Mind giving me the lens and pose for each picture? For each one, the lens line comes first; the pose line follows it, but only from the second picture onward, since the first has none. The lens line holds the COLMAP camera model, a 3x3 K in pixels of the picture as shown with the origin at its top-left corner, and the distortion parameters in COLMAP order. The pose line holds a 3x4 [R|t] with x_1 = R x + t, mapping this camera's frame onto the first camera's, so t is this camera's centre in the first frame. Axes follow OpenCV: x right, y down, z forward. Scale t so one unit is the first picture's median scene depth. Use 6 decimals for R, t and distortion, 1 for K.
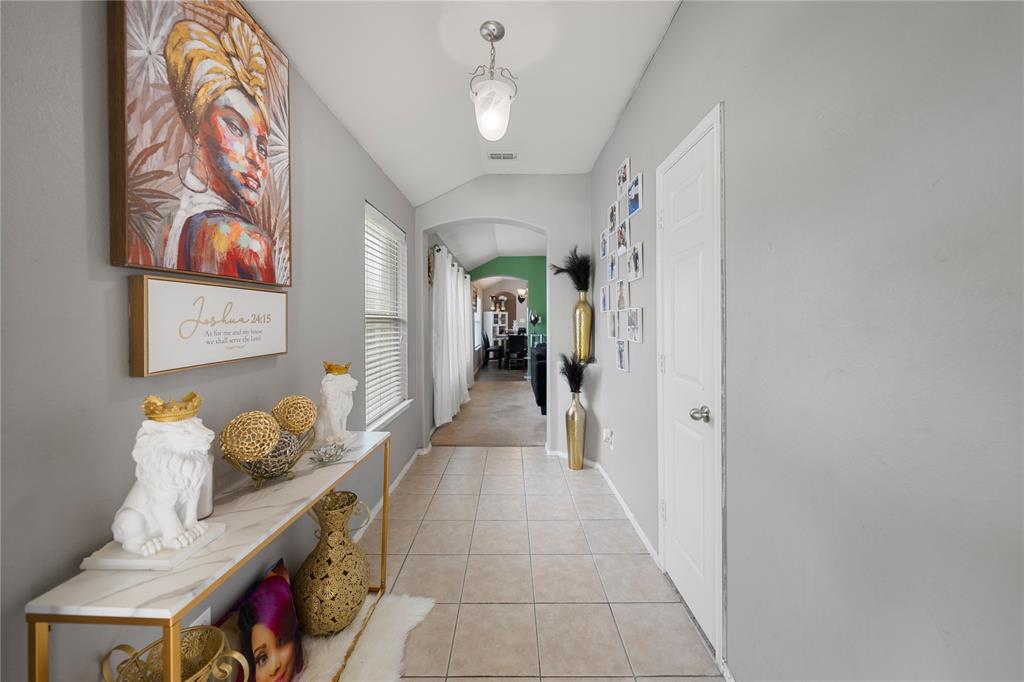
lens RADIAL K [[349.8, 0, 512.9], [0, 349.8, 335.3], [0, 0, 1]] dist [-0.001674, -0.000118]
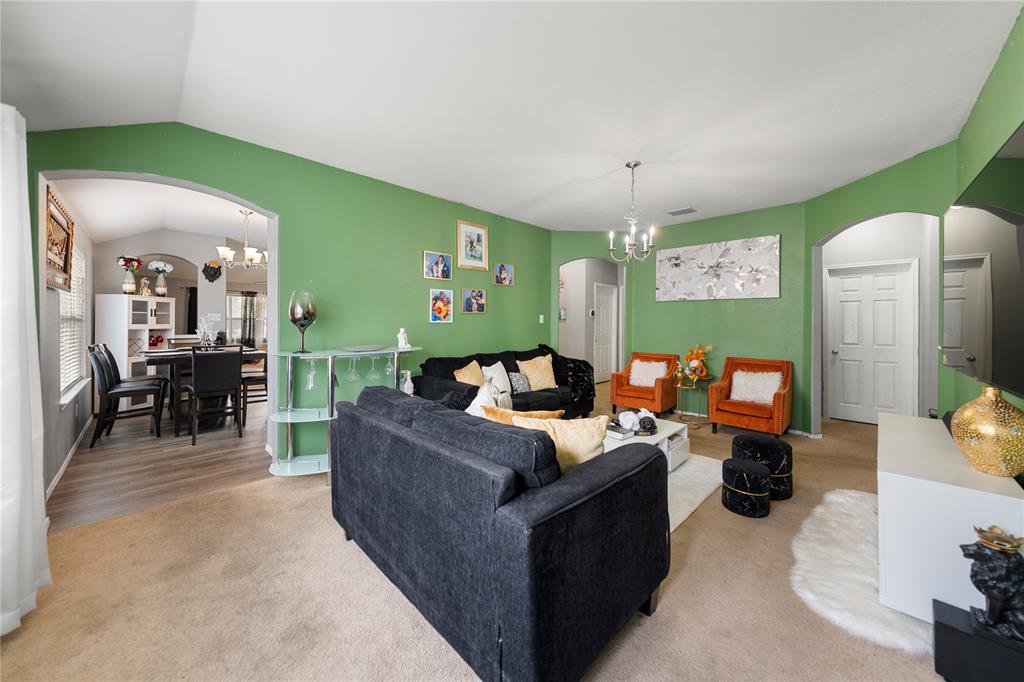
lens RADIAL K [[349.8, 0, 504.7], [0, 349.8, 326.6], [0, 0, 1]] dist [-0.001674, -0.000118]
pose [[0.702043, 0.007295, 0.712097, -0.038477], [0.002088, 0.999922, -0.012301, -0.022845], [-0.712131, 0.010123, 0.701973, 0.374500]]
